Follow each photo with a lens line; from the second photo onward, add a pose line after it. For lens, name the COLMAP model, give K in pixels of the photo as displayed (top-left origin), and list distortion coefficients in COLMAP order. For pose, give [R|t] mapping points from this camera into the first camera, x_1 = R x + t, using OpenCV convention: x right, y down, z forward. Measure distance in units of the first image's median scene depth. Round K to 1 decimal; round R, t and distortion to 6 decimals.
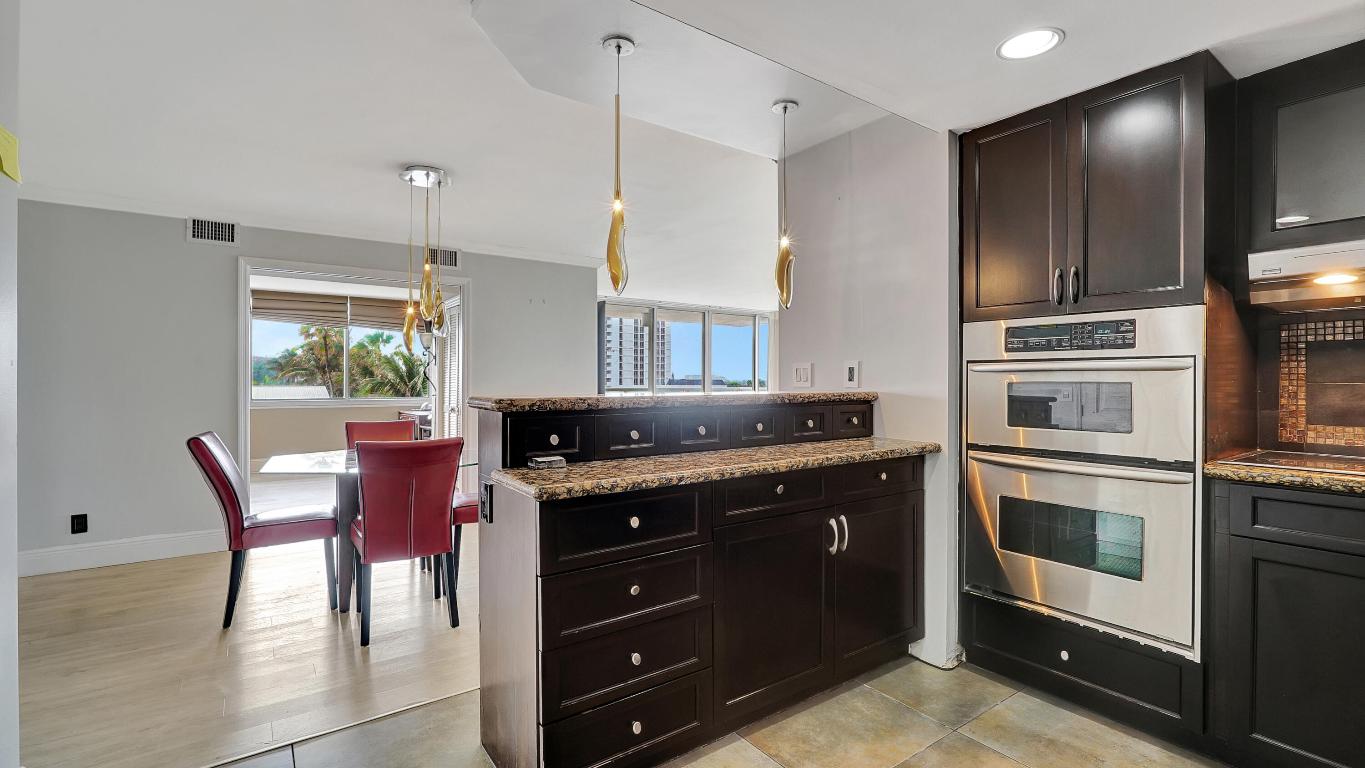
lens RADIAL K [[611.2, 0, 682.5], [0, 611.2, 384.0], [0, 0, 1]] dist [-0.017567, -0.000039]
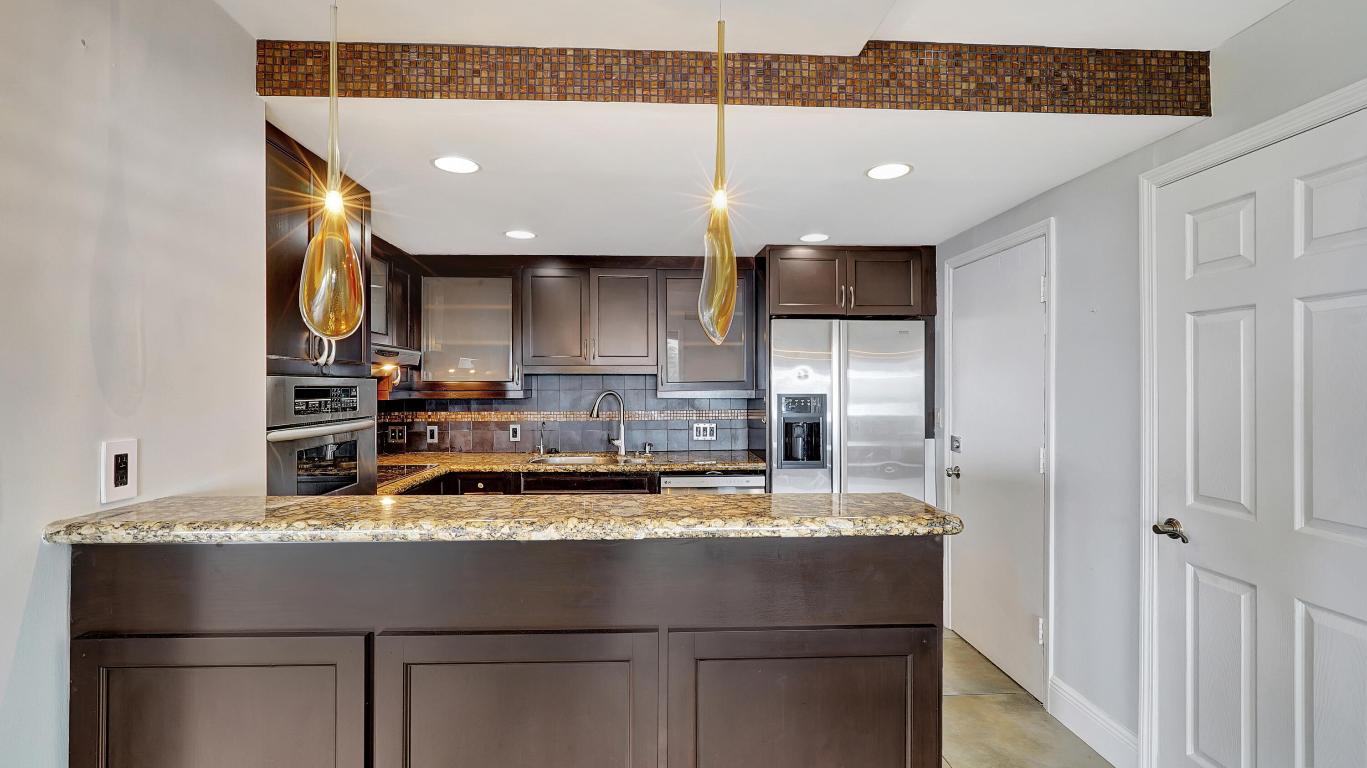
lens RADIAL K [[612.1, 0, 683.5], [0, 612.1, 384.0], [0, 0, 1]] dist [-0.017567, -0.000039]
pose [[-0.835739, 0.000438, 0.549126, -0.407281], [0.003508, 0.999984, 0.004542, -0.103259], [-0.549115, 0.005722, -0.835727, 1.487883]]
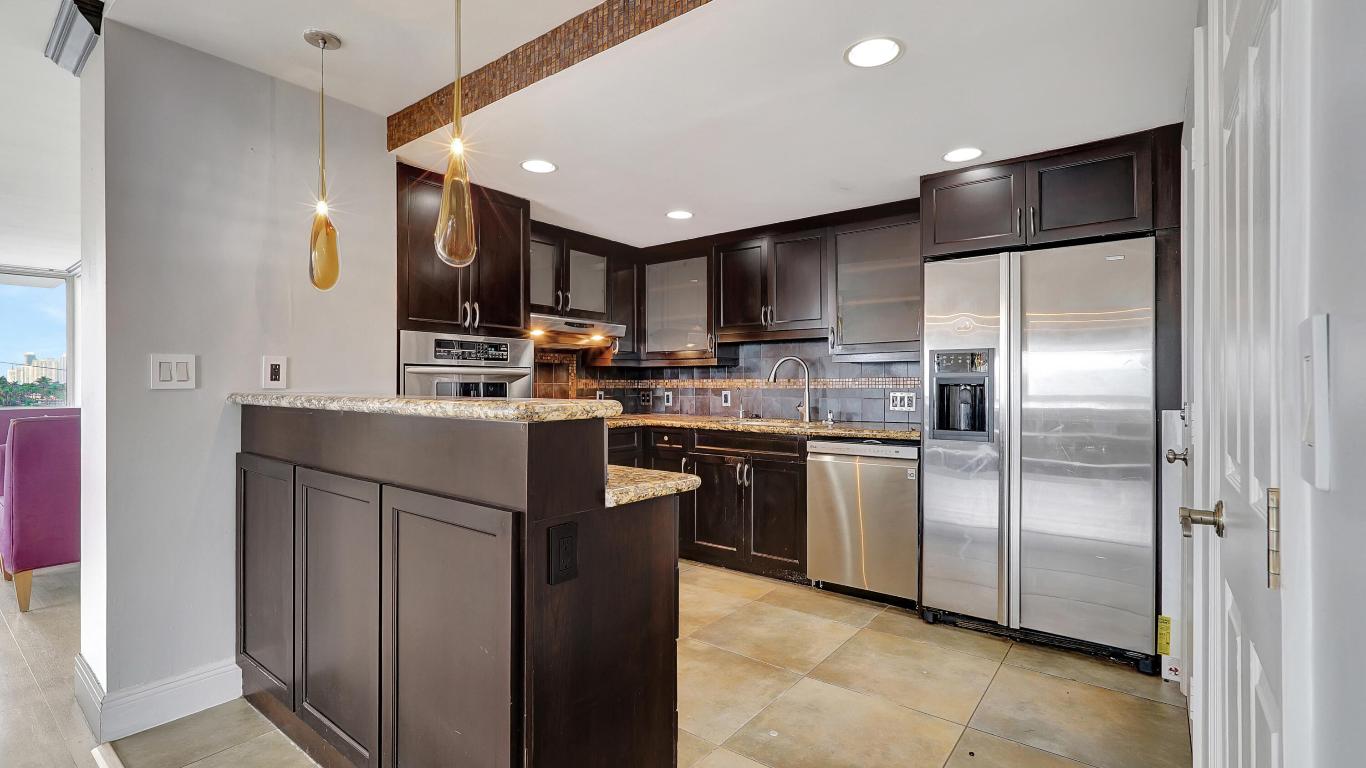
lens RADIAL K [[611.7, 0, 683.0], [0, 611.7, 384.0], [0, 0, 1]] dist [-0.017567, -0.000039]
pose [[-0.277591, -0.000128, 0.960699, -0.879947], [0.004830, 0.999987, 0.001528, 0.001492], [-0.960687, 0.005065, -0.277586, 0.904352]]
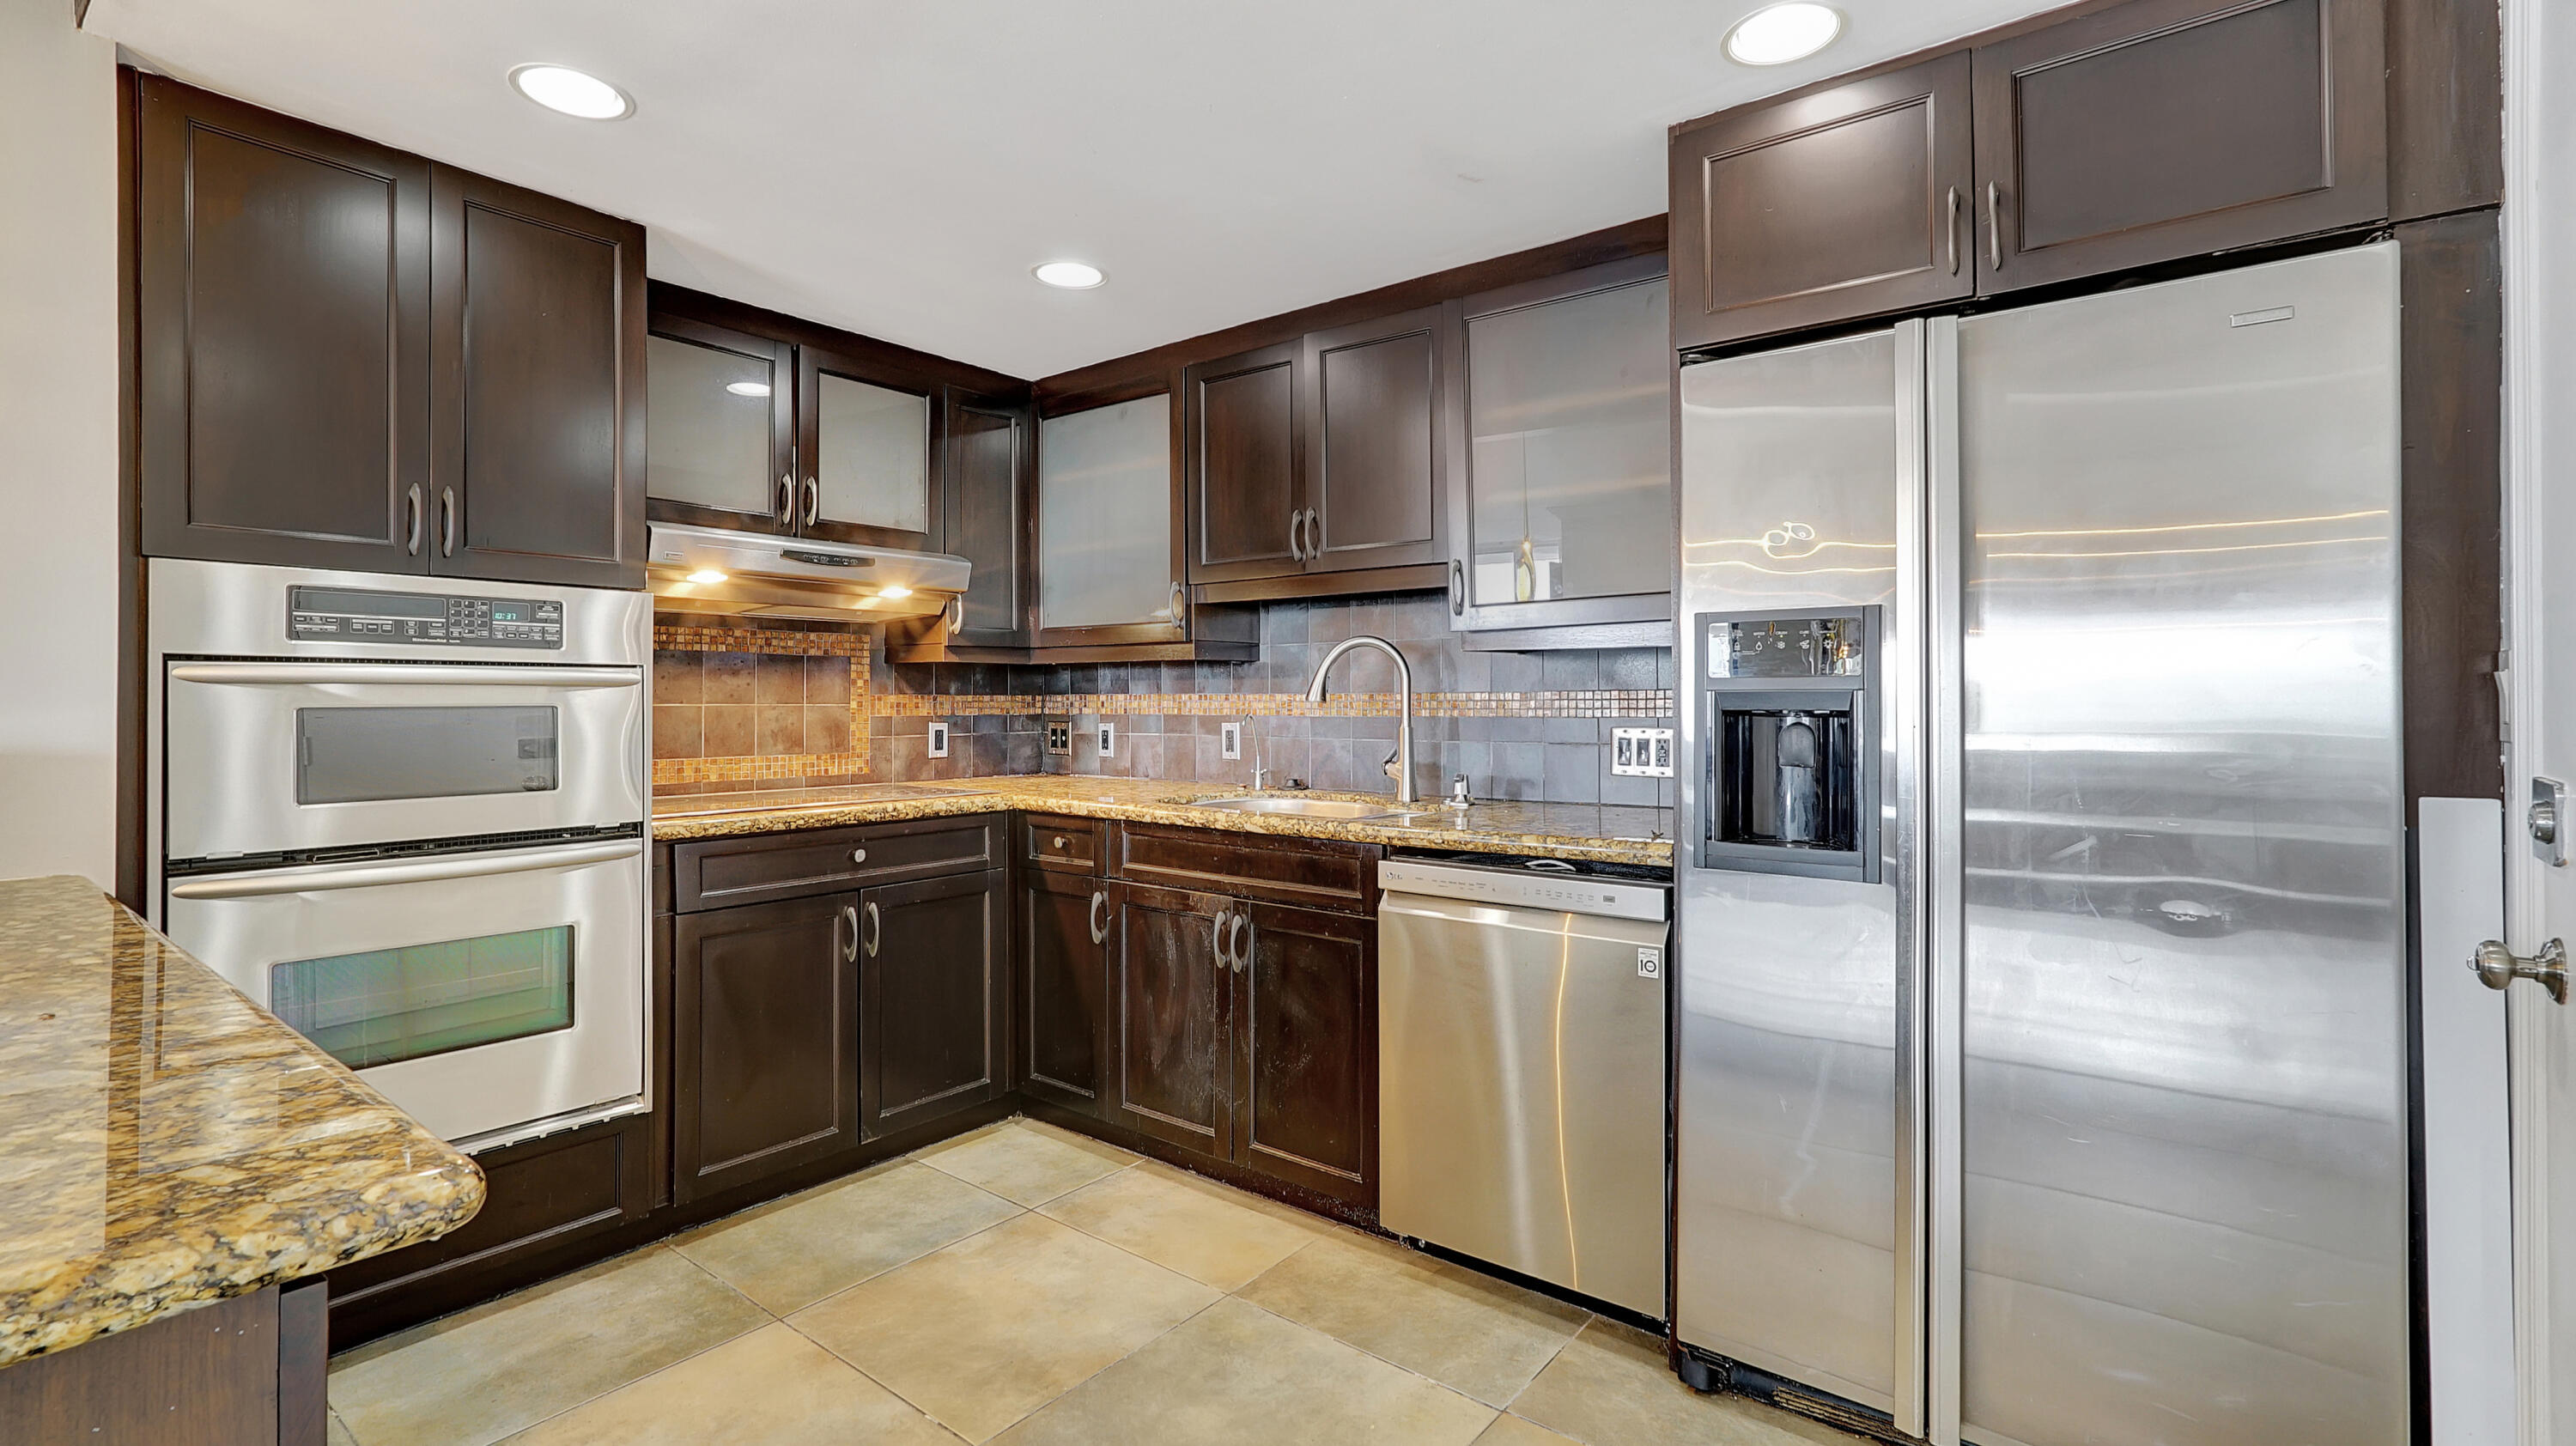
lens RADIAL K [[1149.8, 0, 1284.2], [0, 1149.8, 694.7], [0, 0, 1]] dist [-0.012186, 0.000034]
pose [[-0.268140, 0.003791, 0.963372, -0.502107], [0.006221, 0.999978, -0.002204, -0.005702], [-0.963360, 0.005402, -0.268158, 0.547368]]
